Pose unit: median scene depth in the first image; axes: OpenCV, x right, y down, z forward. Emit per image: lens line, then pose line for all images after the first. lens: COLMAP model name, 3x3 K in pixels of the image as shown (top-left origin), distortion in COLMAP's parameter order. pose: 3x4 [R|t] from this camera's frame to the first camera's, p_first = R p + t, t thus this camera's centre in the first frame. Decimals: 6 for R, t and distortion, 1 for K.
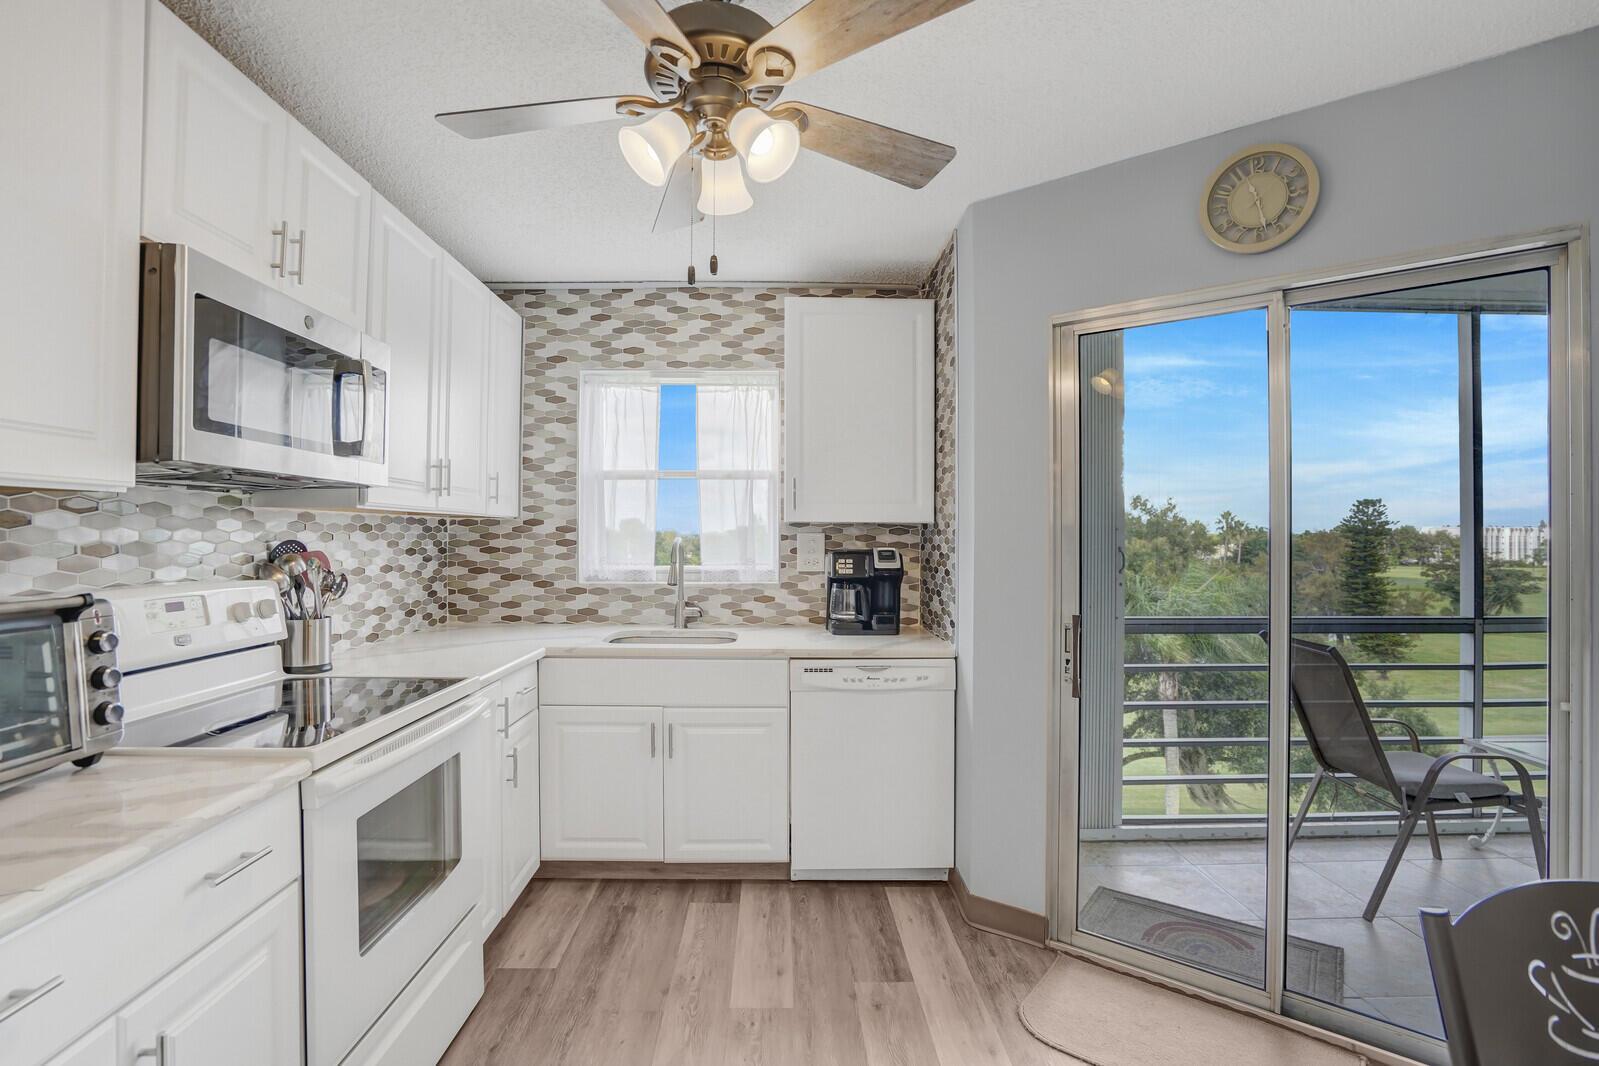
lens RADIAL K [[756.9, 0, 788.8], [0, 756.9, 534.8], [0, 0, 1]] dist [-0.064234, 0.025902]
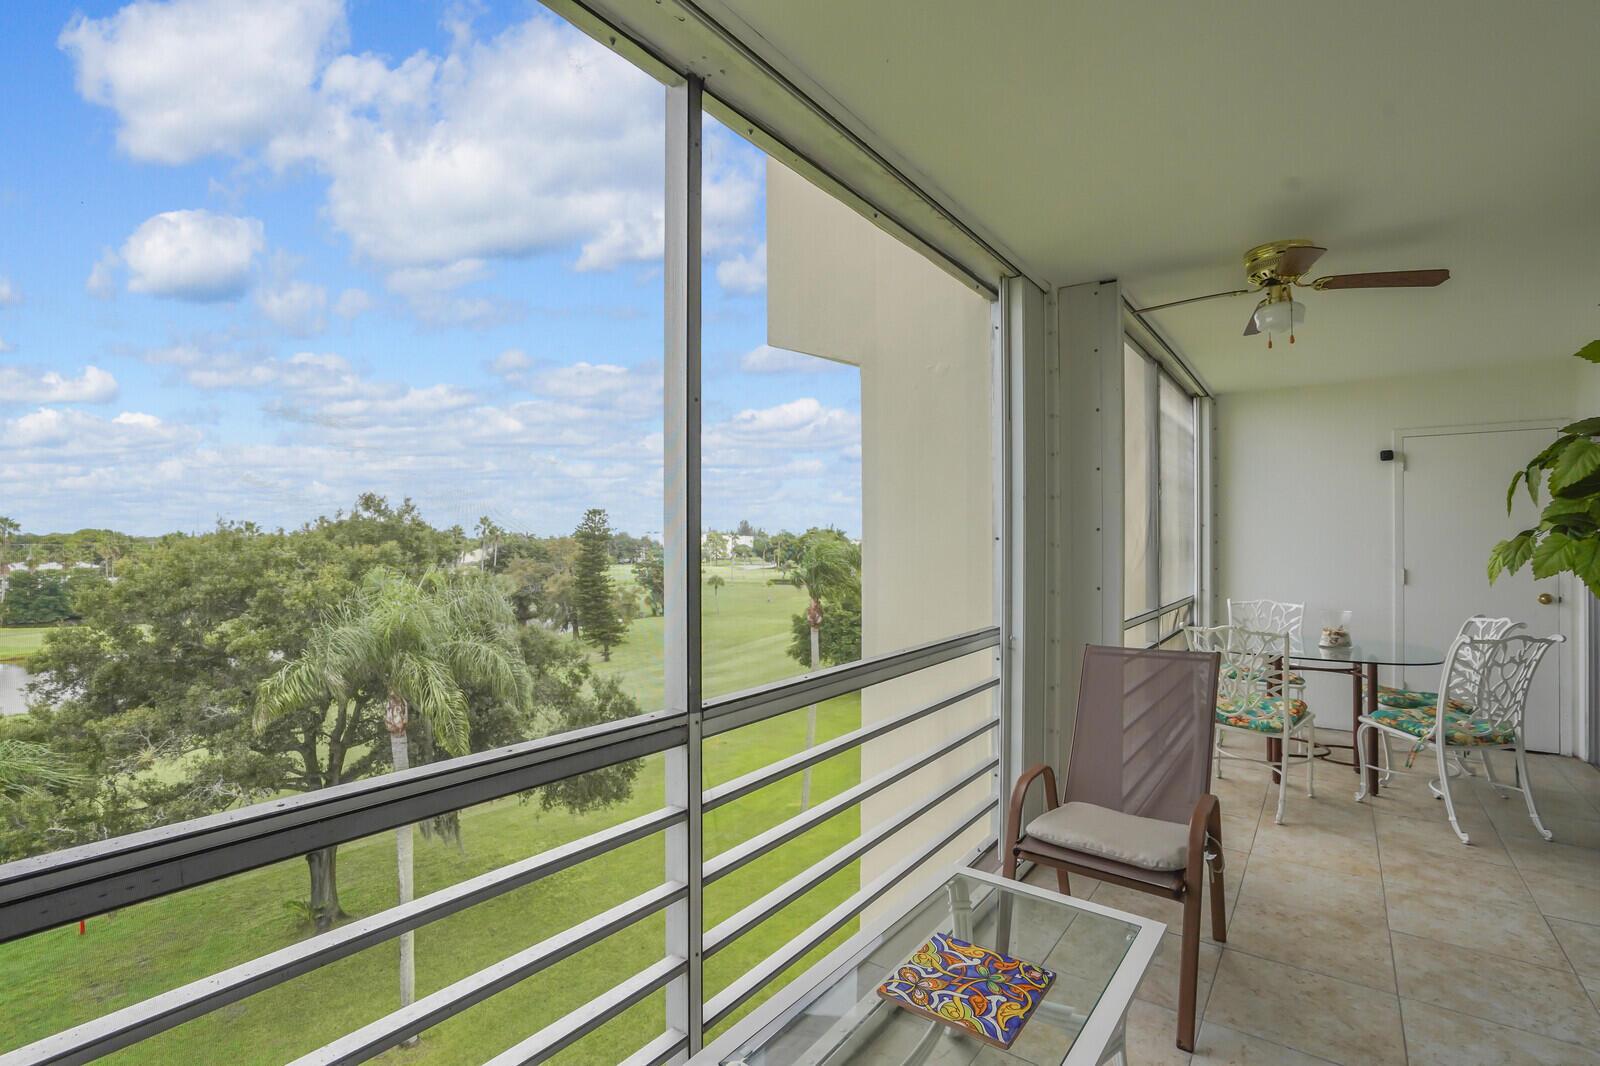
lens RADIAL K [[757.3, 0, 789.3], [0, 757.3, 534.8], [0, 0, 1]] dist [-0.064234, 0.025902]
pose [[0.607615, 0.006565, 0.794204, 0.582915], [-0.001886, 0.999975, -0.006823, -0.000272], [-0.794229, 0.002648, 0.607612, 0.642040]]
